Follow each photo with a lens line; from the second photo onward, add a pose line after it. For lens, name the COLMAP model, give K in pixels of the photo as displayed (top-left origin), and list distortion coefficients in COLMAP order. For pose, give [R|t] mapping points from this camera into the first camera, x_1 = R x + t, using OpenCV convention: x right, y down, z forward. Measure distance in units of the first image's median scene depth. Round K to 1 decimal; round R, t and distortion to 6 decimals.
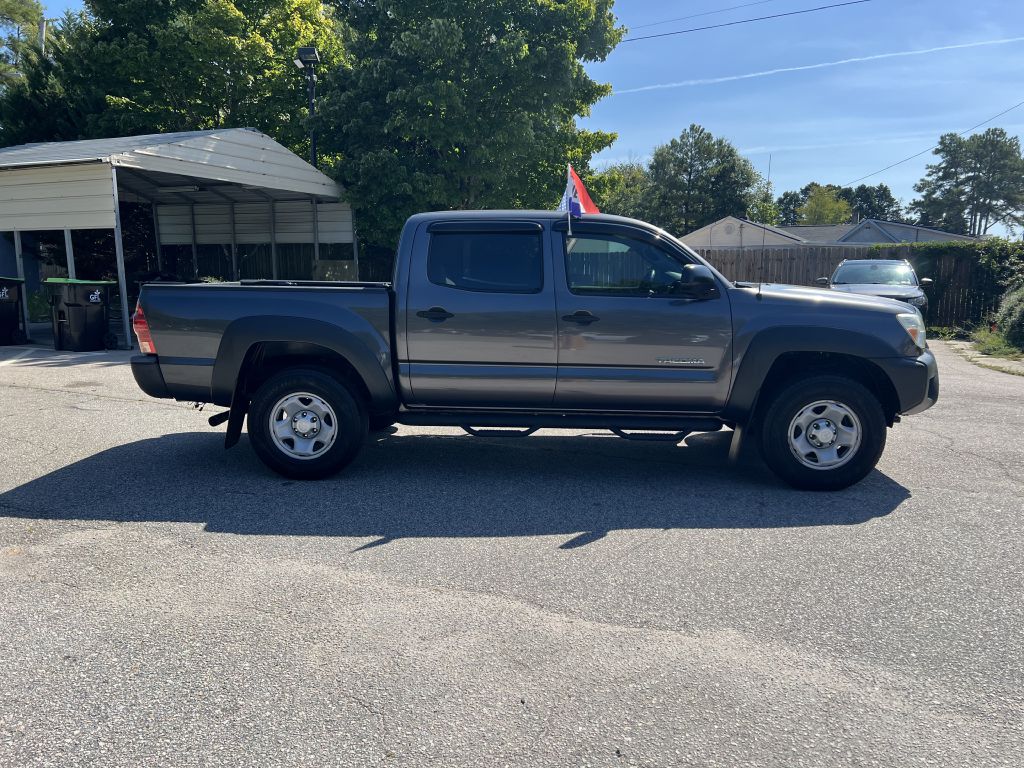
lens RADIAL K [[769.2, 0, 517.9], [0, 769.2, 367.3], [0, 0, 1]] dist [0.059969, -0.068303]
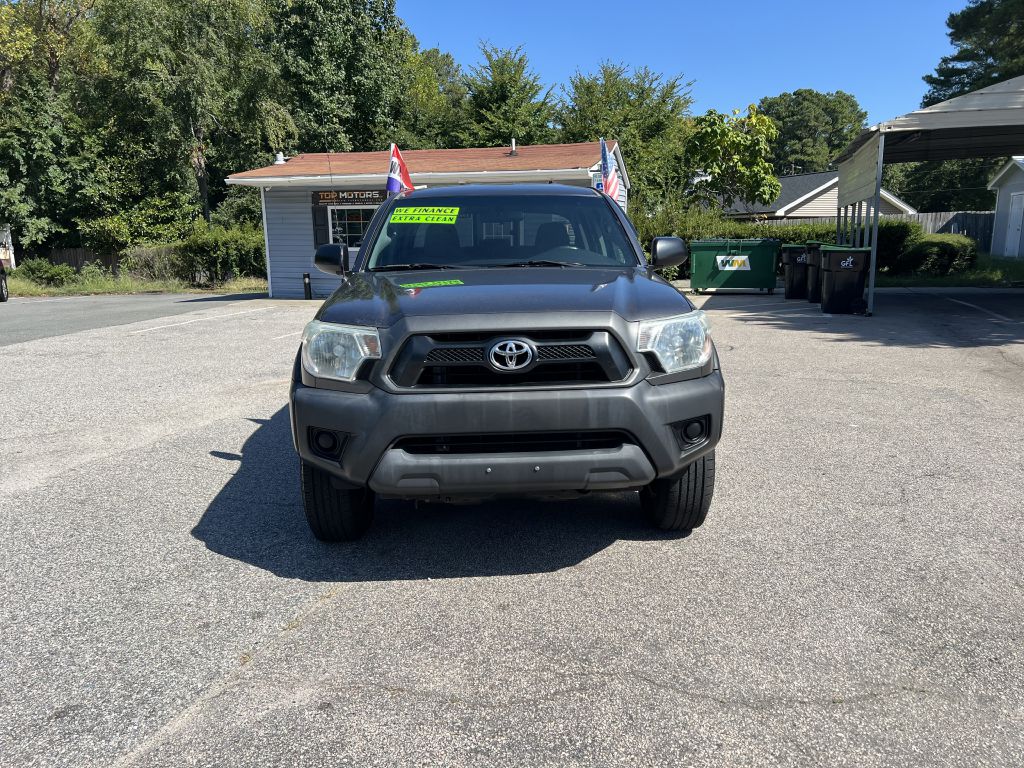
lens RADIAL K [[768.0, 0, 519.5], [0, 768.0, 379.2], [0, 0, 1]] dist [0.044884, -0.047811]
pose [[0.102659, 0.177852, -0.978688, 0.310997], [-0.110981, 0.979791, 0.166411, -0.040197], [0.988506, 0.091532, 0.120323, 0.291210]]
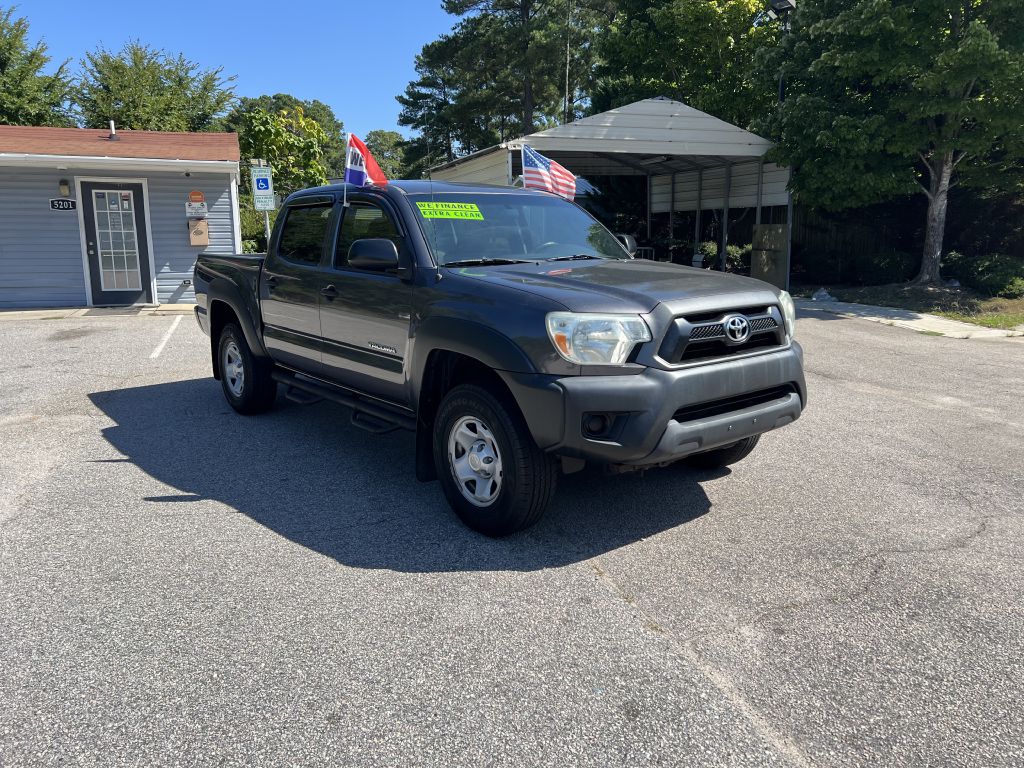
lens RADIAL K [[769.2, 0, 517.9], [0, 769.2, 367.3], [0, 0, 1]] dist [0.059969, -0.068303]
pose [[0.674637, 0.121242, -0.728125, 0.258634], [-0.085612, 0.992614, 0.085959, -0.020516], [0.733169, 0.004345, 0.680033, 0.133930]]
